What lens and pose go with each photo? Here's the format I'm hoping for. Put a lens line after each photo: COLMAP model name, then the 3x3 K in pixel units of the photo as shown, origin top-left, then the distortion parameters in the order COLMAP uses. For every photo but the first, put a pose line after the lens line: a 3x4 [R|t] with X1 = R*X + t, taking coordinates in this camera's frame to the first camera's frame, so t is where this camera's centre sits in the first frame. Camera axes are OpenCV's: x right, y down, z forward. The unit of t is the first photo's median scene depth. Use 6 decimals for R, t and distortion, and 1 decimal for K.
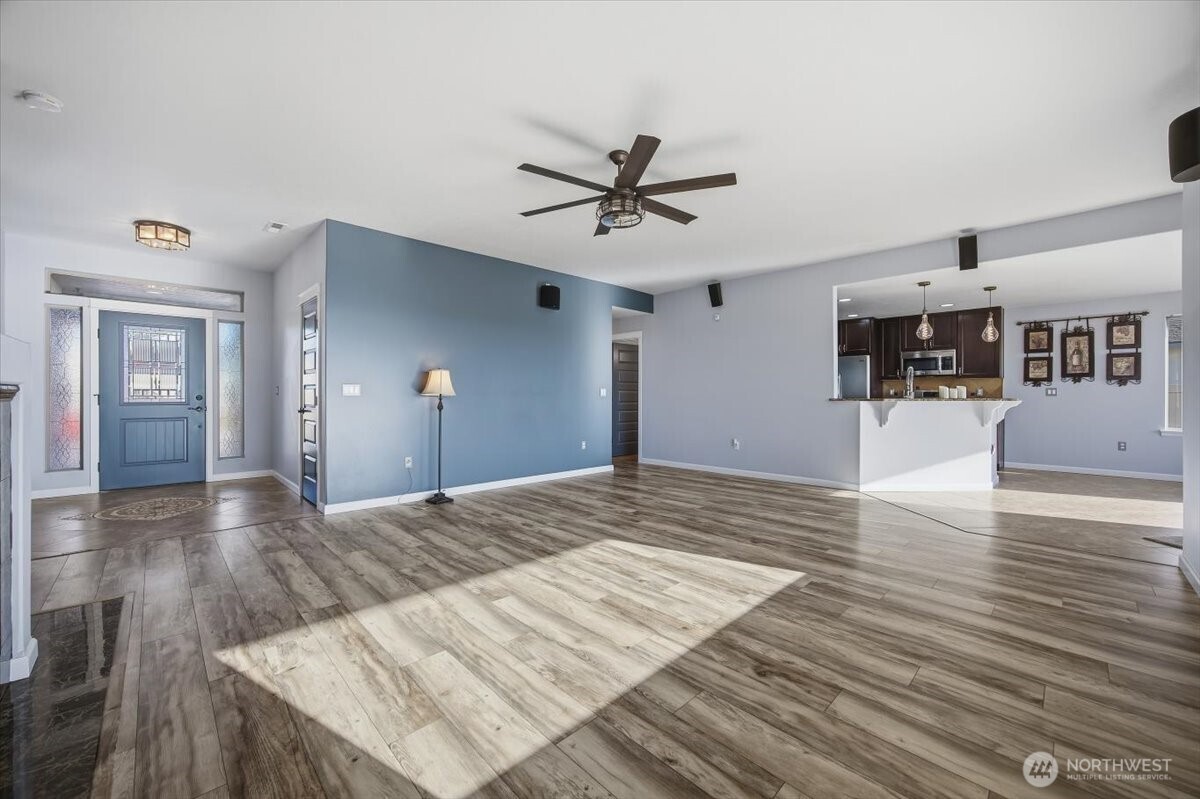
lens RADIAL K [[466.3, 0, 603.9], [0, 466.3, 396.2], [0, 0, 1]] dist [-0.022213, 0.007607]
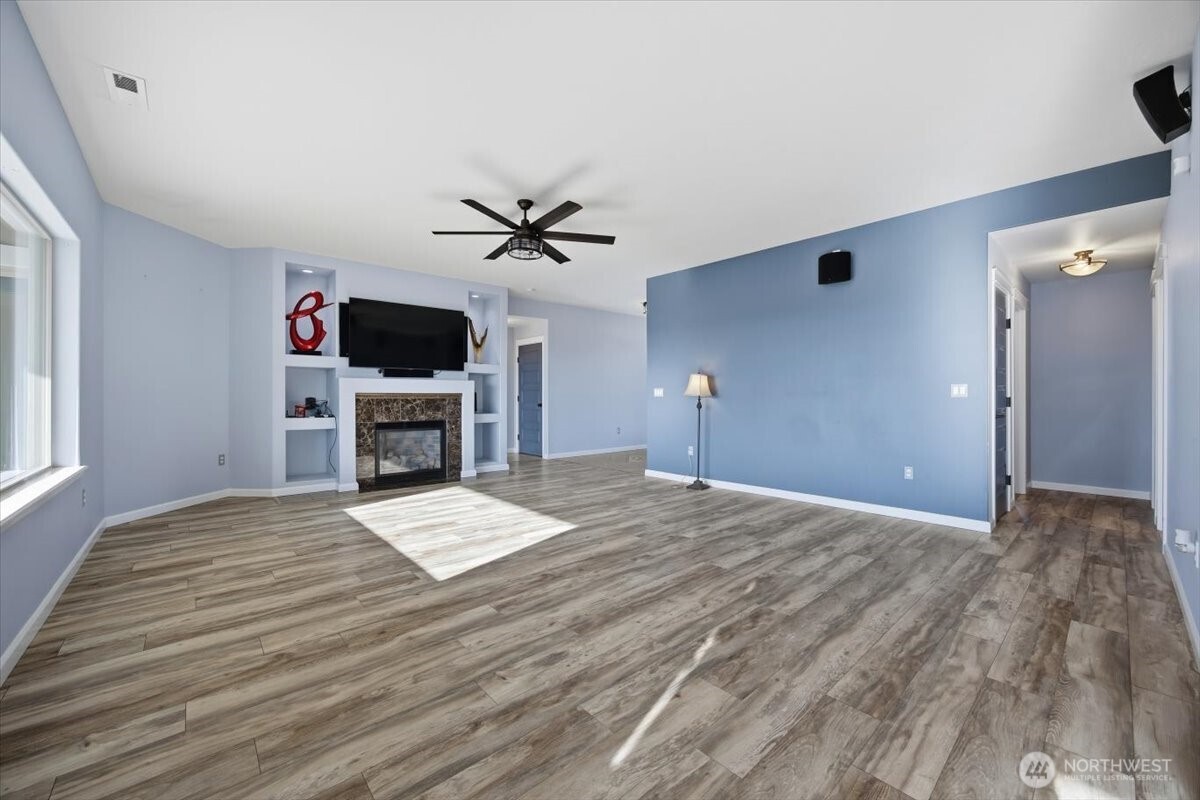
lens RADIAL K [[466.3, 0, 603.9], [0, 466.3, 396.7], [0, 0, 1]] dist [-0.022213, 0.007607]
pose [[-0.045688, -0.000456, -0.998956, 0.795273], [0.000925, 0.999999, -0.000499, 0.000294], [0.998955, -0.000947, -0.045688, 0.796547]]
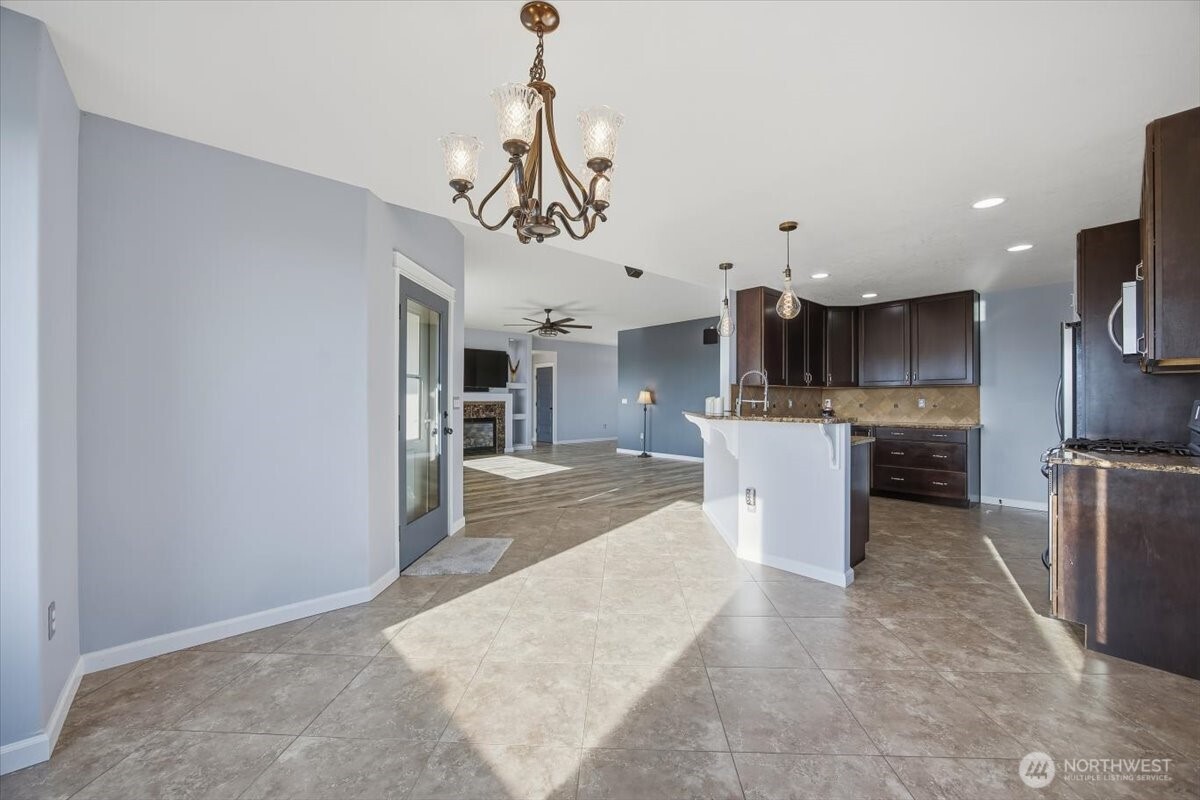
lens RADIAL K [[473.3, 0, 603.4], [0, 473.3, 399.8], [0, 0, 1]] dist [-0.020758, 0.007953]
pose [[-0.057958, -0.000099, -0.998319, 1.649124], [-0.002168, 0.999998, 0.000027, -0.017792], [0.998317, 0.002166, -0.057958, 0.916108]]
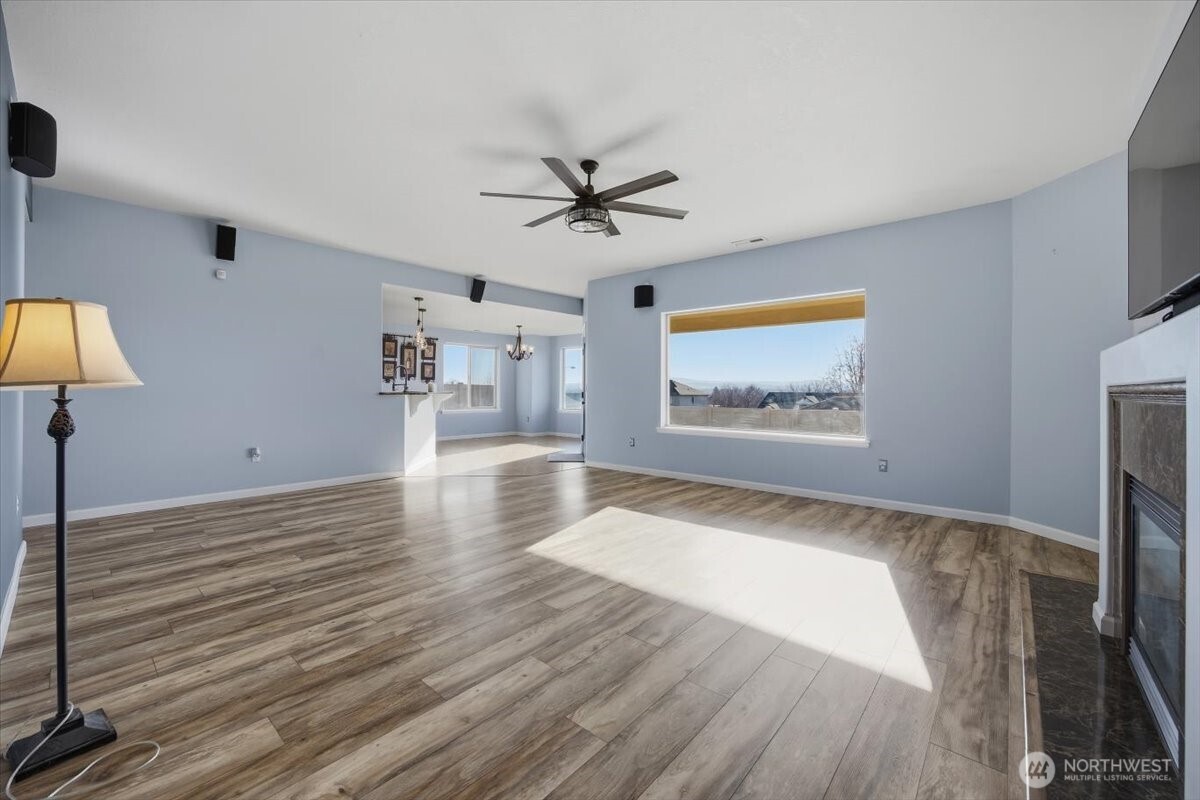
lens RADIAL K [[473.3, 0, 603.4], [0, 473.3, 399.8], [0, 0, 1]] dist [-0.020758, 0.007953]
pose [[-0.080696, -0.020027, 0.996538, -0.653797], [-0.005258, 0.999793, 0.019667, -0.002164], [-0.996725, -0.003653, -0.080785, 0.660813]]
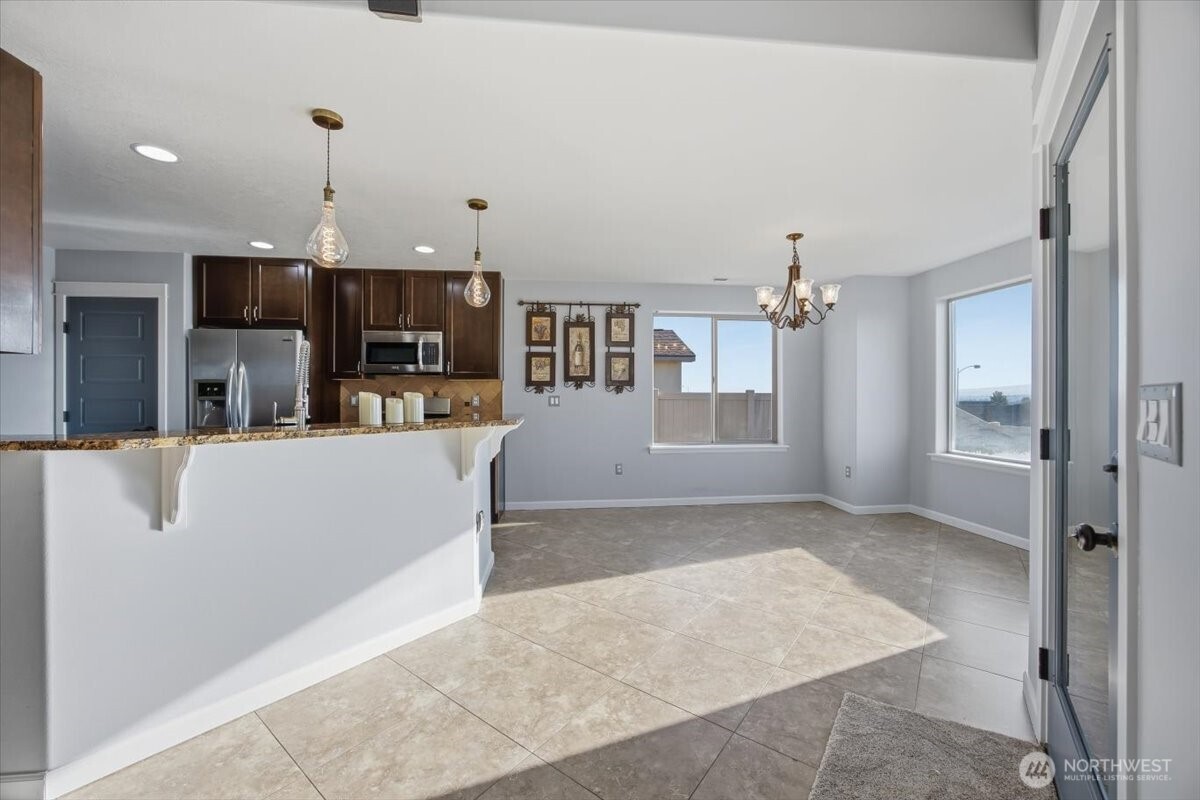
lens RADIAL K [[473.3, 0, 603.4], [0, 473.3, 399.8], [0, 0, 1]] dist [-0.020758, 0.007953]
pose [[0.614657, -0.003919, 0.788785, 0.574202], [0.002580, 0.999992, 0.002958, -0.017148], [-0.788790, 0.000217, 0.614662, 0.638548]]
